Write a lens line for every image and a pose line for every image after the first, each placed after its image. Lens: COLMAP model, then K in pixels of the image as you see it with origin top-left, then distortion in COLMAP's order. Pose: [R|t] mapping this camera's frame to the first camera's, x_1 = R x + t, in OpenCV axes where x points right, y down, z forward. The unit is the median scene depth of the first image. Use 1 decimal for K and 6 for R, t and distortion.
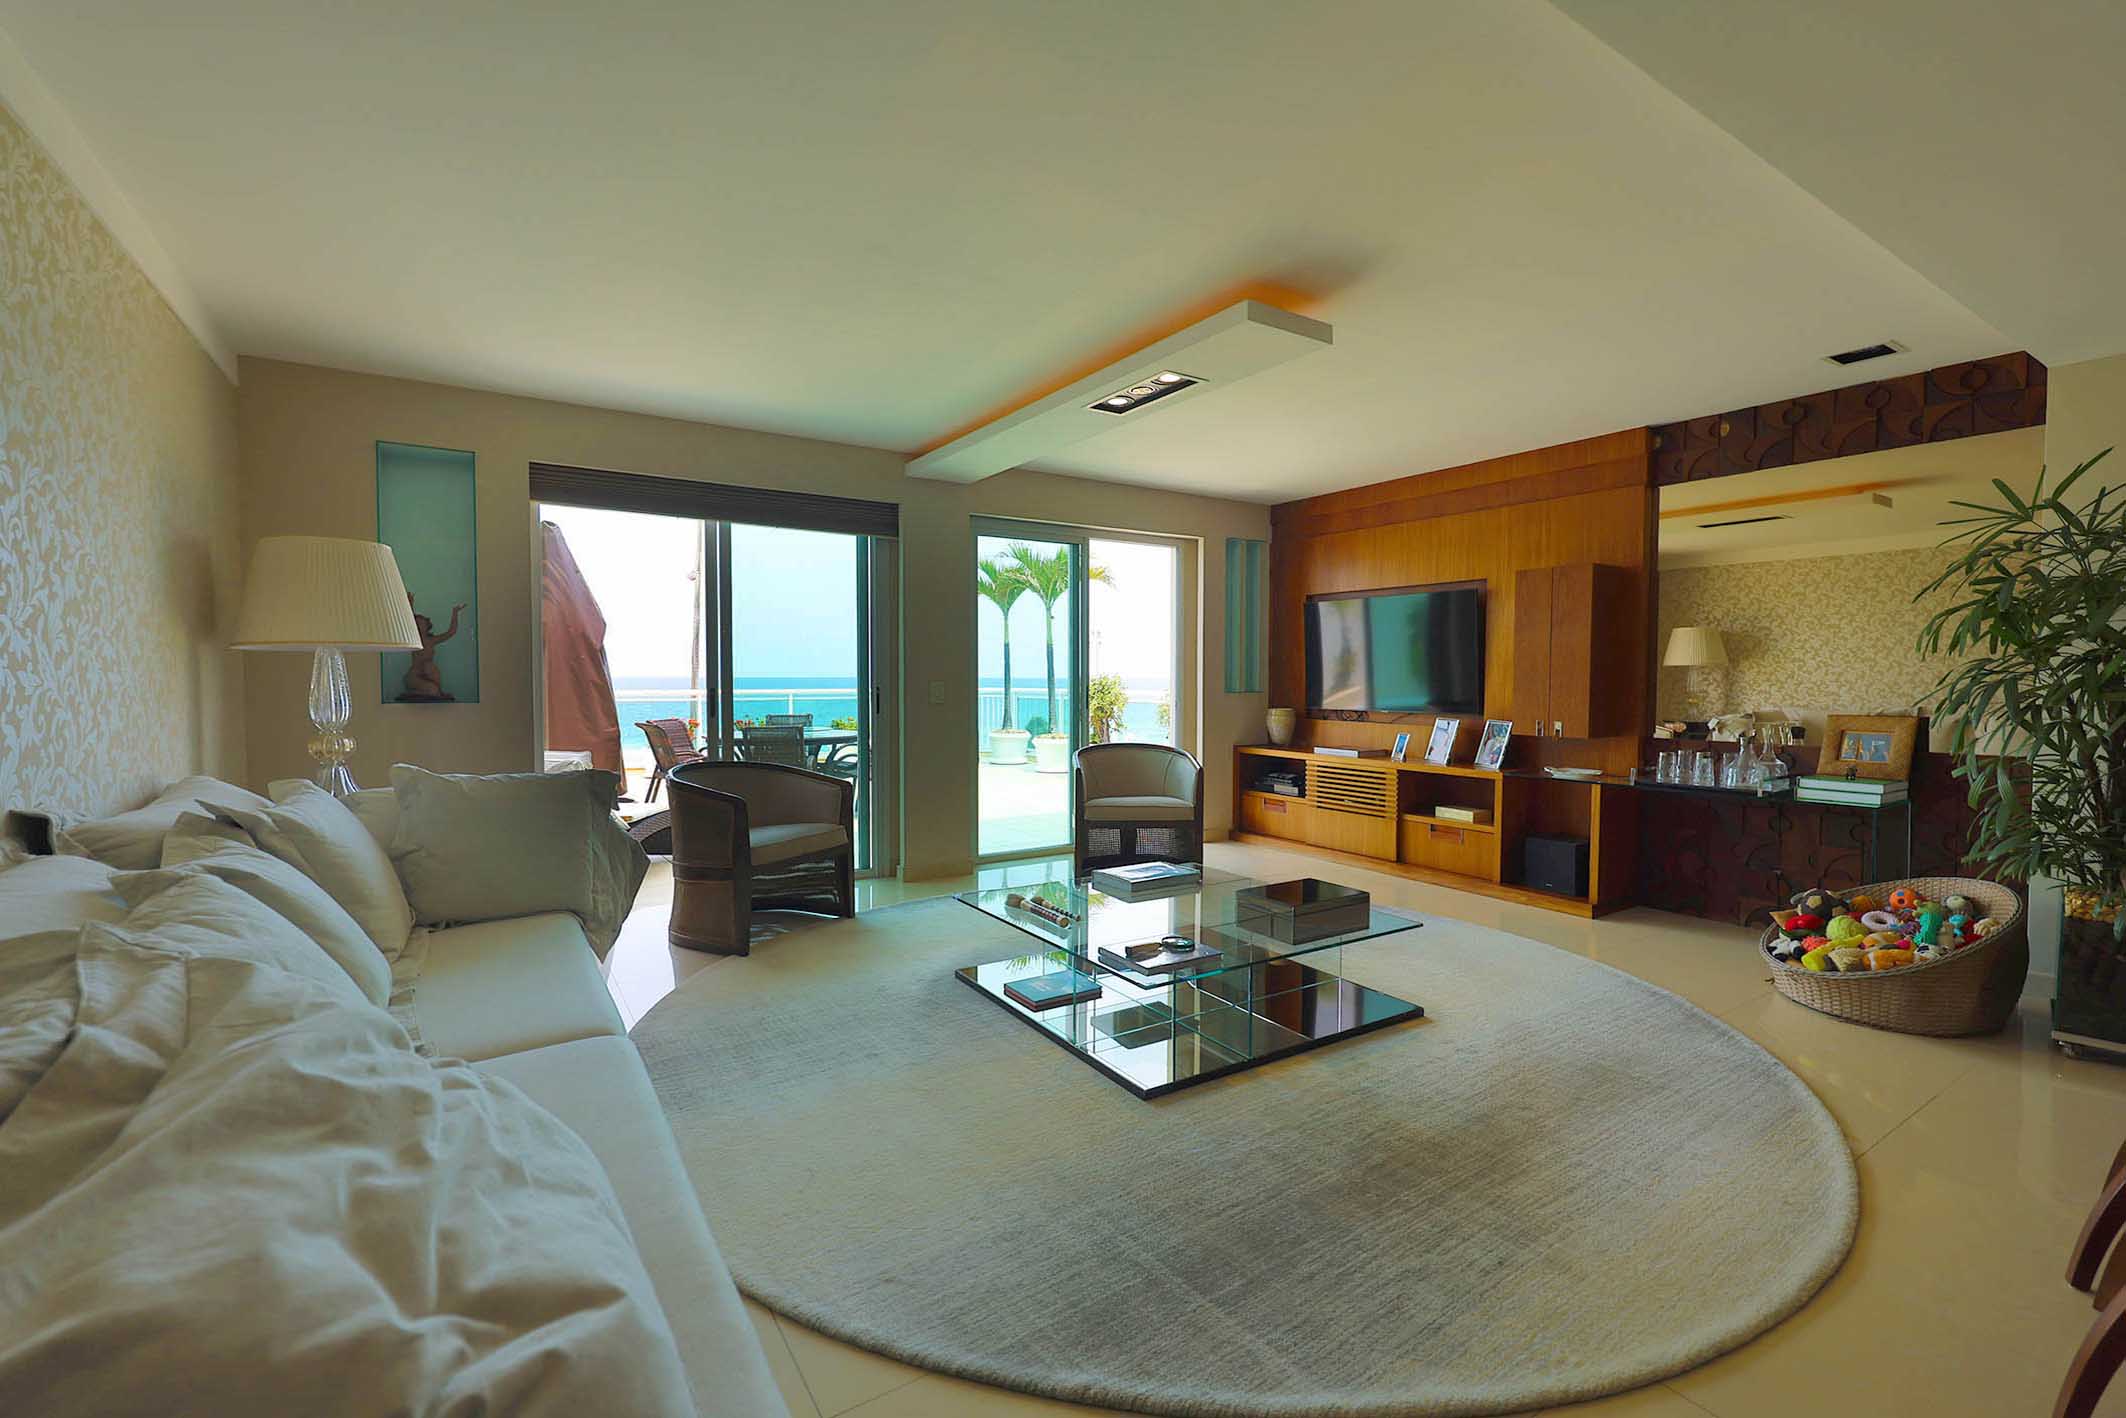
lens RADIAL K [[913.6, 0, 1060.3], [0, 913.6, 708.3], [0, 0, 1]] dist [0.001959, -0.000018]
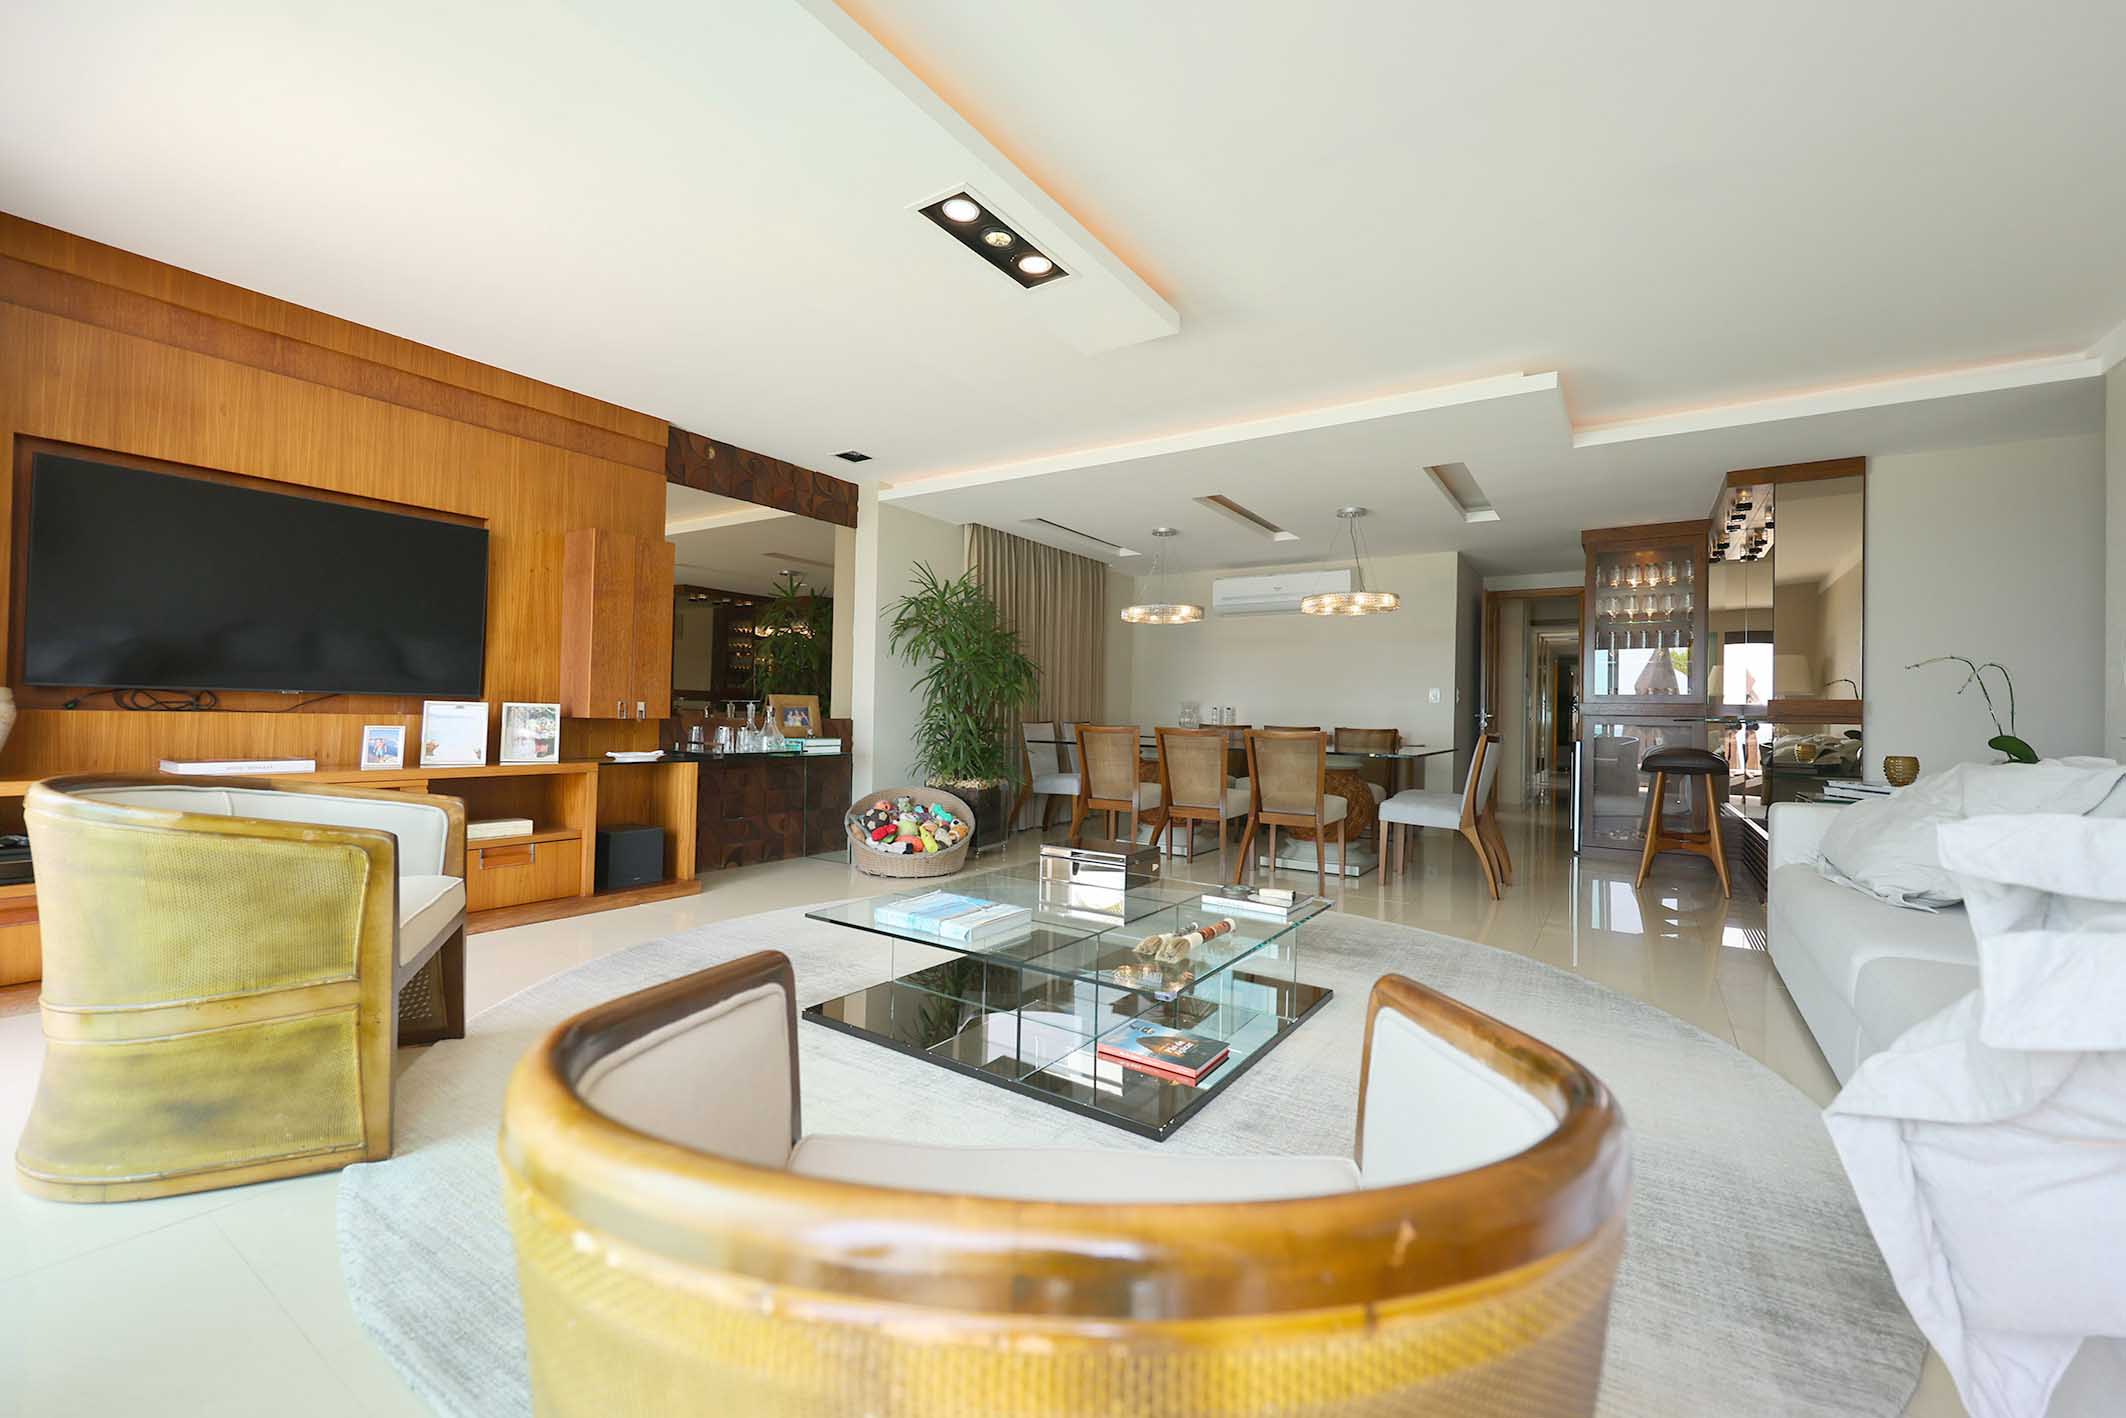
lens RADIAL K [[856.5, 0, 1065.7], [0, 856.5, 702.0], [0, 0, 1]] dist [-0.000357, -0.000581]
pose [[-0.402574, 0.000954, 0.915387, -0.436153], [0.009854, 0.999946, 0.003292, 0.016472], [-0.915334, 0.010345, -0.402562, 0.956297]]
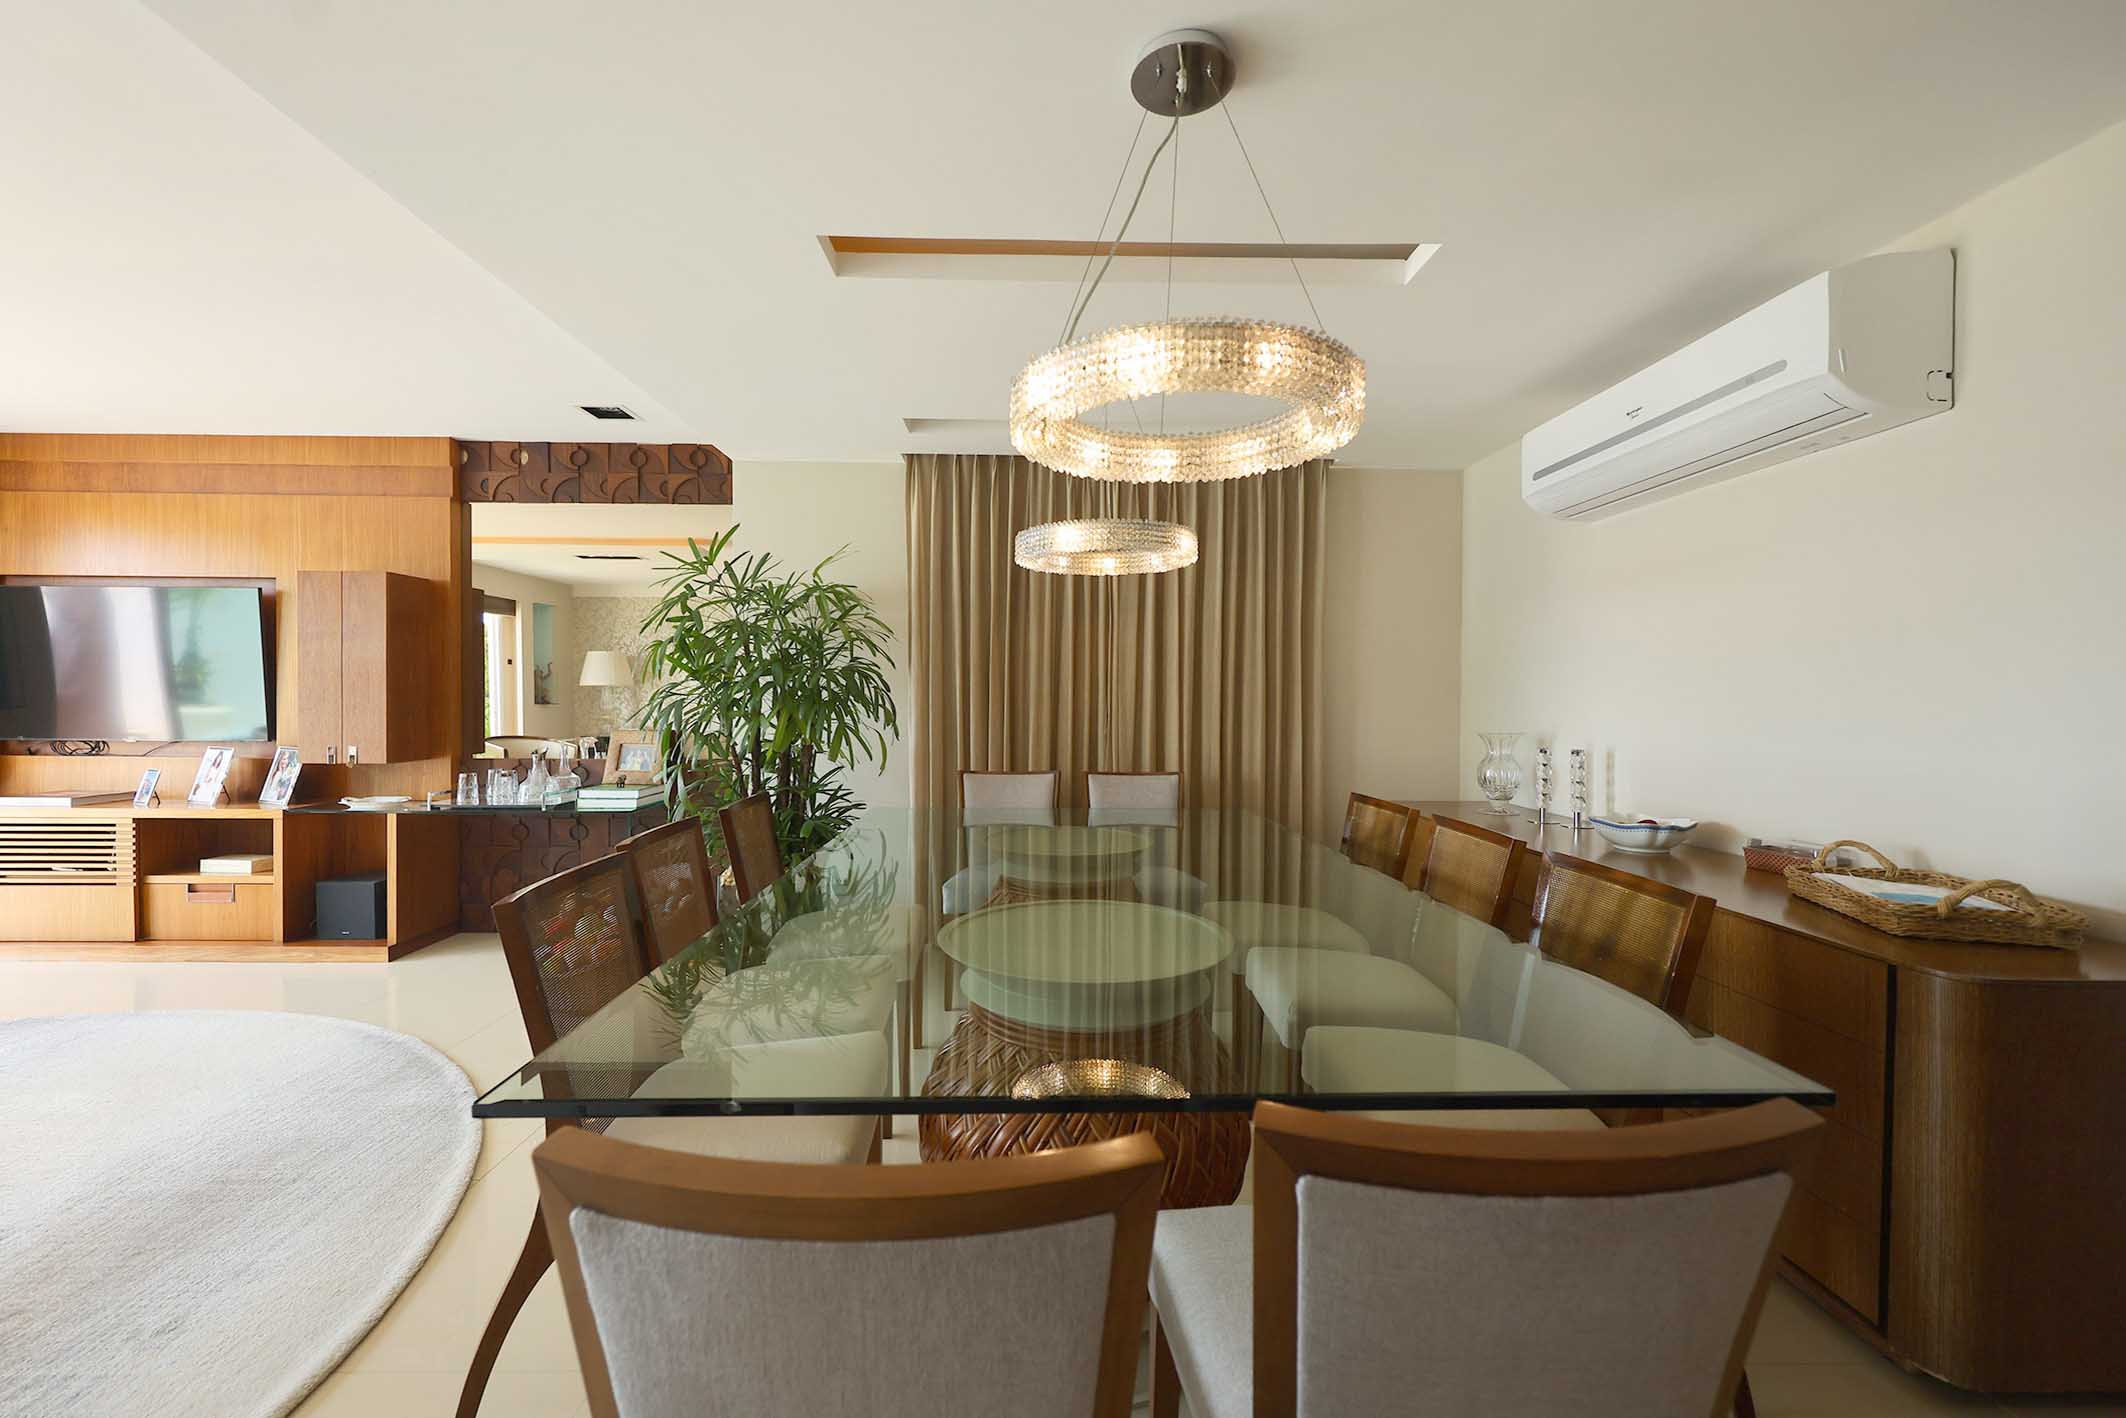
lens RADIAL K [[856.5, 0, 1053.7], [0, 856.5, 712.1], [0, 0, 1]] dist [-0.000357, -0.000581]
pose [[0.527383, -0.012721, 0.849532, 0.198773], [0.024037, 0.999711, 0.000048, -0.002069], [-0.849288, 0.020395, 0.527537, -0.015534]]
